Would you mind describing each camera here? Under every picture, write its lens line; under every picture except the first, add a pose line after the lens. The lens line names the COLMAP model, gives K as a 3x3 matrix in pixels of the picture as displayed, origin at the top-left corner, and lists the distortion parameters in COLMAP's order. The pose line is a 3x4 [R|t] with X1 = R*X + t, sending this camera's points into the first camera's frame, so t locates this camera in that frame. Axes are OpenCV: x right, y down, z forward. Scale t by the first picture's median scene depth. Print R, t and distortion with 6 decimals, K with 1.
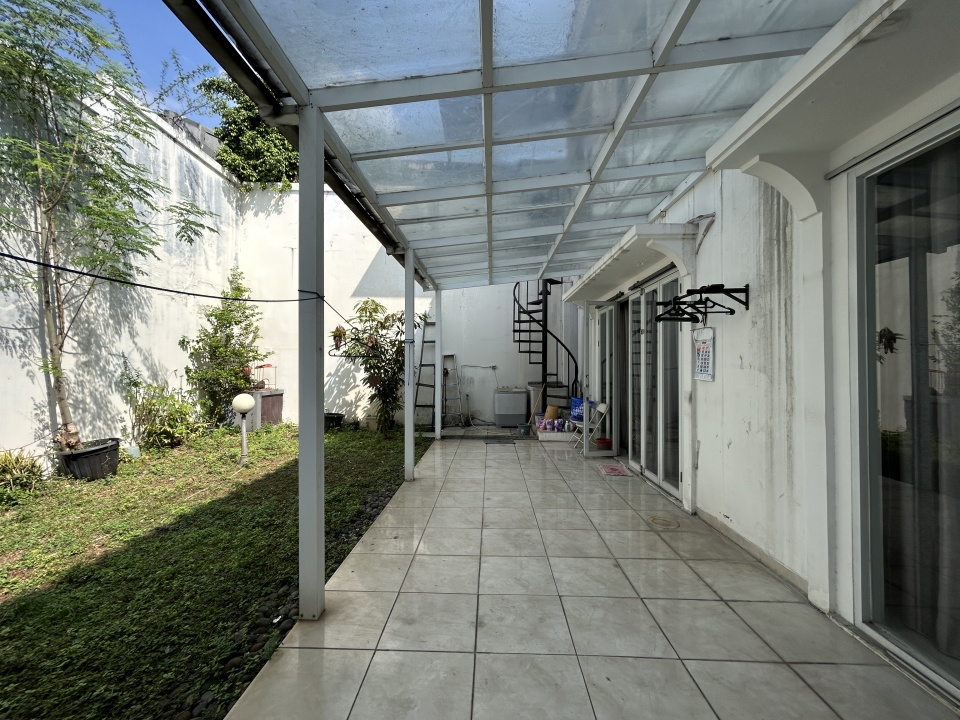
lens RADIAL K [[390.4, 0, 477.5], [0, 390.4, 359.6], [0, 0, 1]] dist [-0.001522, 0.000704]
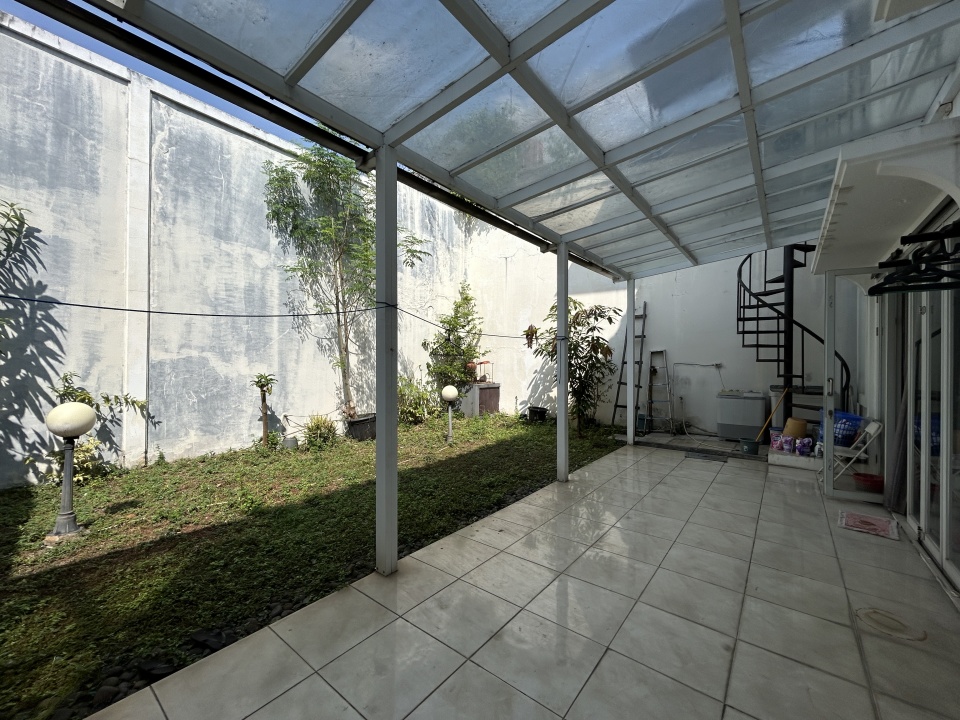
lens RADIAL K [[390.4, 0, 477.5], [0, 390.4, 359.6], [0, 0, 1]] dist [-0.001522, 0.000704]
pose [[0.803279, 0.000328, -0.595603, 0.156387], [0.005003, 0.999961, 0.007299, -0.001401], [0.595582, -0.008843, 0.803246, 0.062555]]
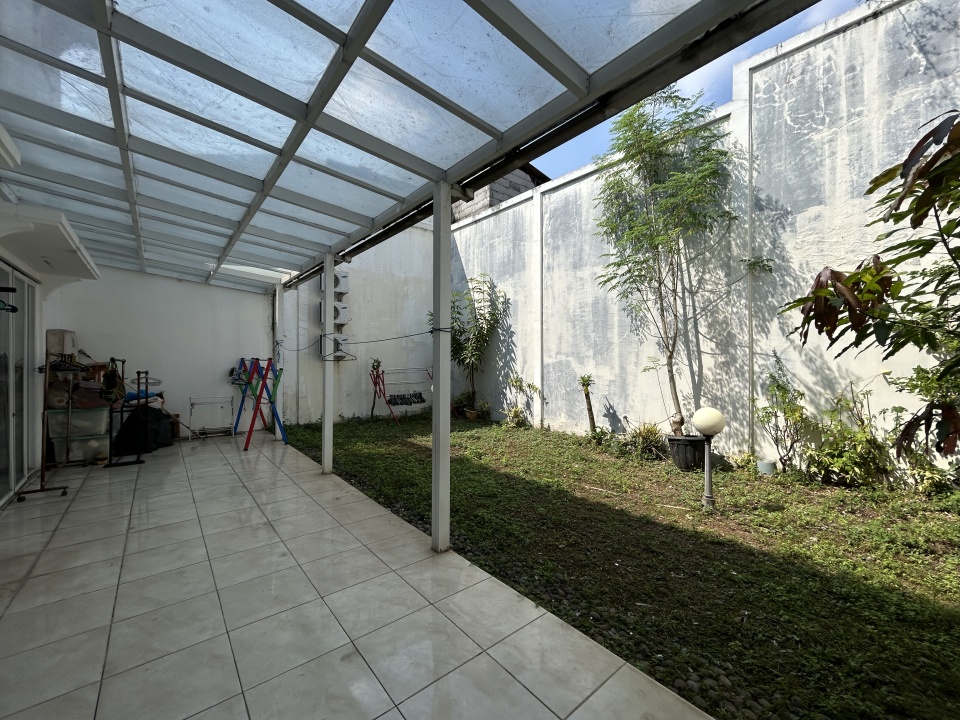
lens RADIAL K [[389.9, 0, 478.7], [0, 389.9, 360.3], [0, 0, 1]] dist [-0.002035, -0.000081]
pose [[-0.751040, -0.001530, -0.660255, 0.131562], [0.009576, 0.999867, -0.013210, 0.007353], [0.660187, -0.016243, -0.750925, 1.010827]]
